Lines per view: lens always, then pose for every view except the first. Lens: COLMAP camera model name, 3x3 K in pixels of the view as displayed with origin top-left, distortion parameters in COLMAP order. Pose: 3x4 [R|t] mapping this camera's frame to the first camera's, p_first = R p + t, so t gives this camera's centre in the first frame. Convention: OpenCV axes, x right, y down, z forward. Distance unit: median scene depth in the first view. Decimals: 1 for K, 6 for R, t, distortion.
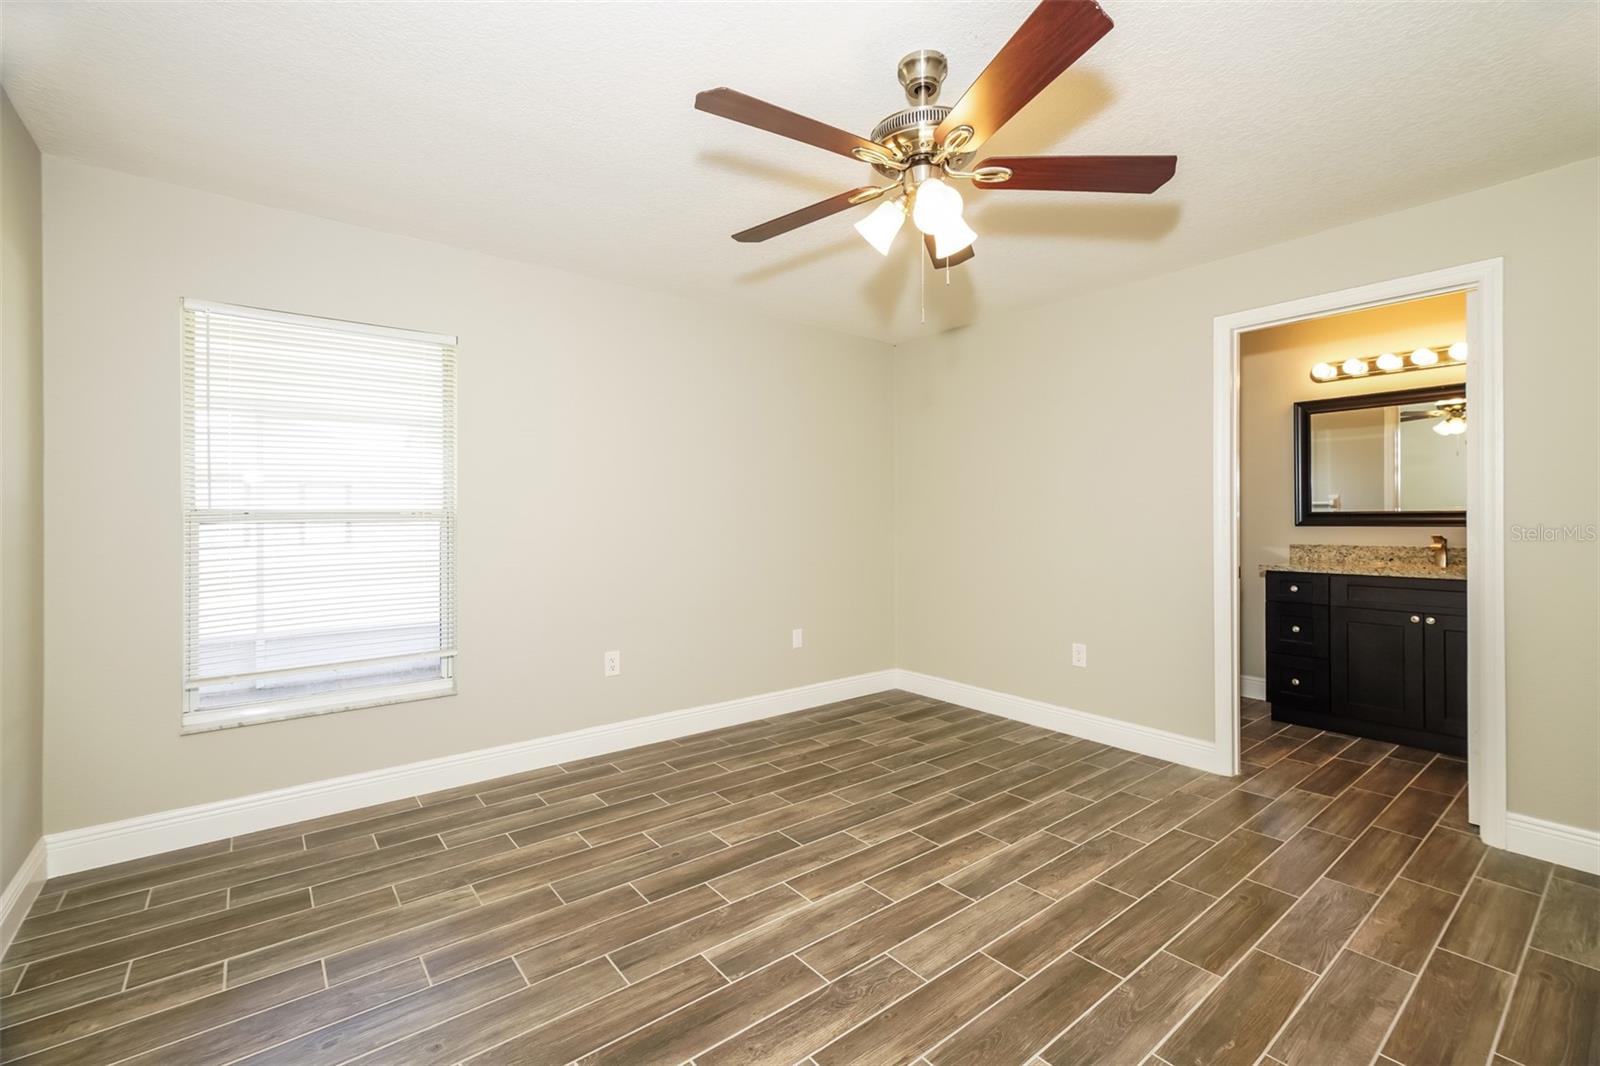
lens RADIAL K [[700.6, 0, 798.9], [0, 700.6, 518.2], [0, 0, 1]] dist [-0.003282, -0.000521]
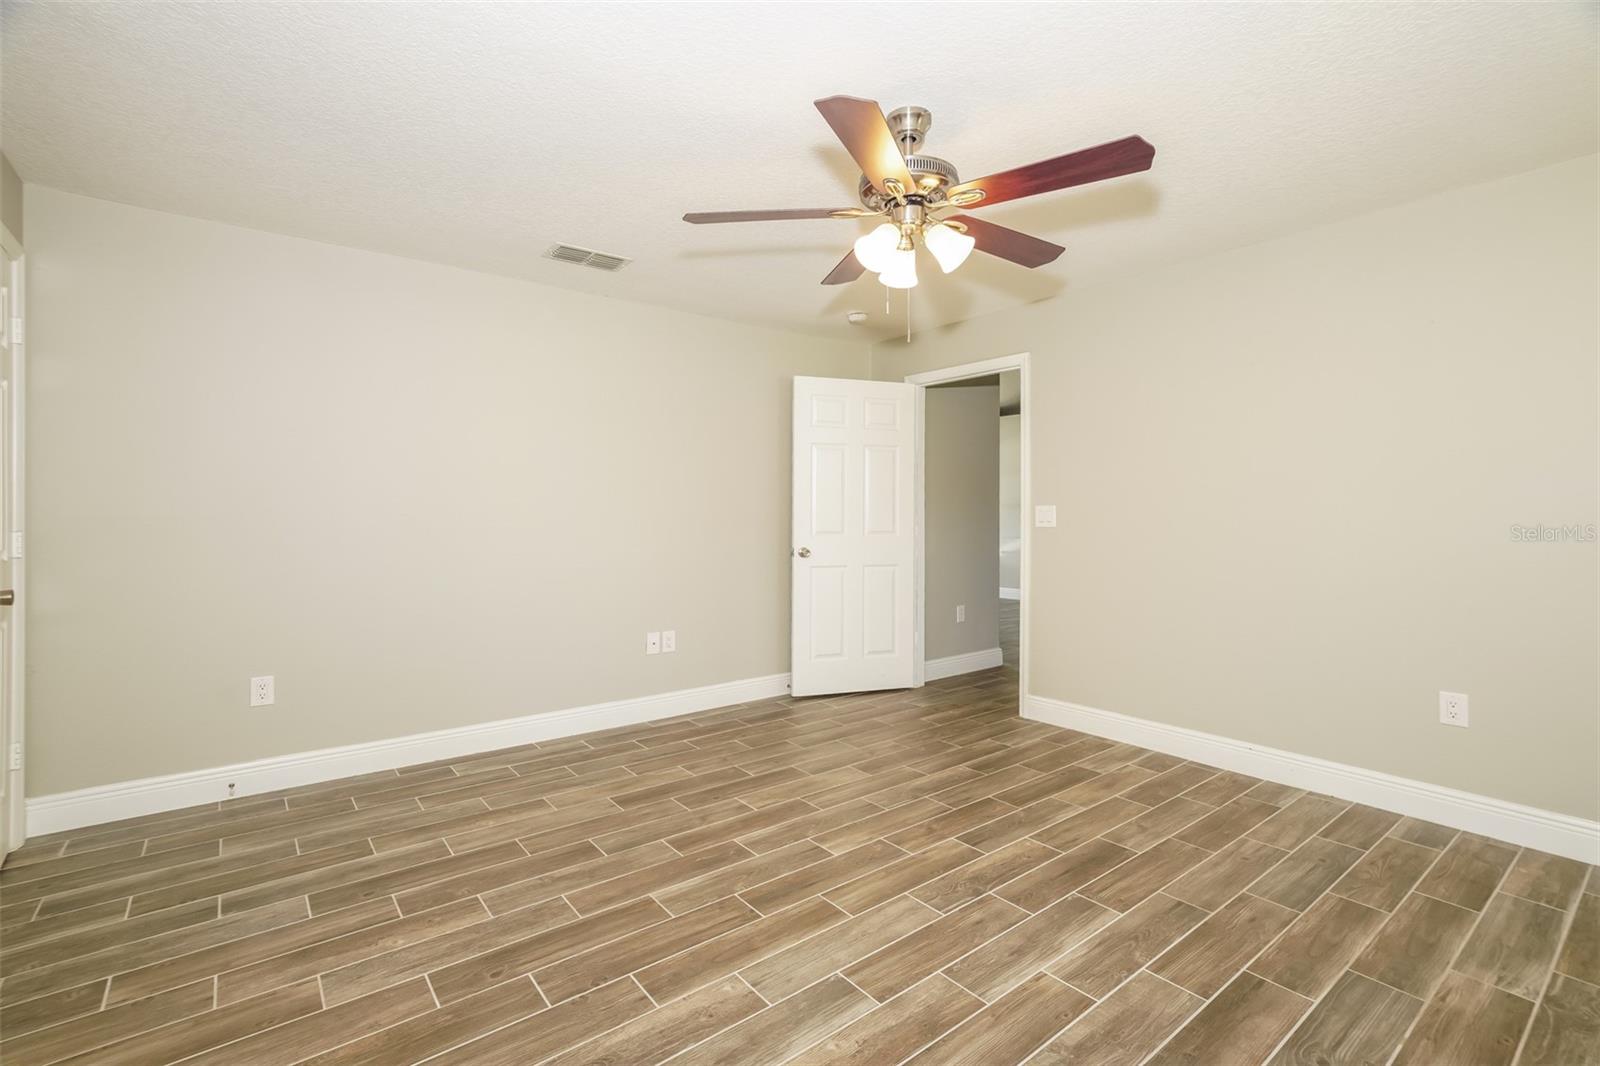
lens RADIAL K [[700.6, 0, 798.9], [0, 700.6, 518.2], [0, 0, 1]] dist [-0.003282, -0.000521]
pose [[-0.999889, 0.002571, 0.014674, 0.313748], [0.002604, 0.999994, 0.002232, 0.030877], [-0.014668, 0.002270, -0.999890, 1.981606]]
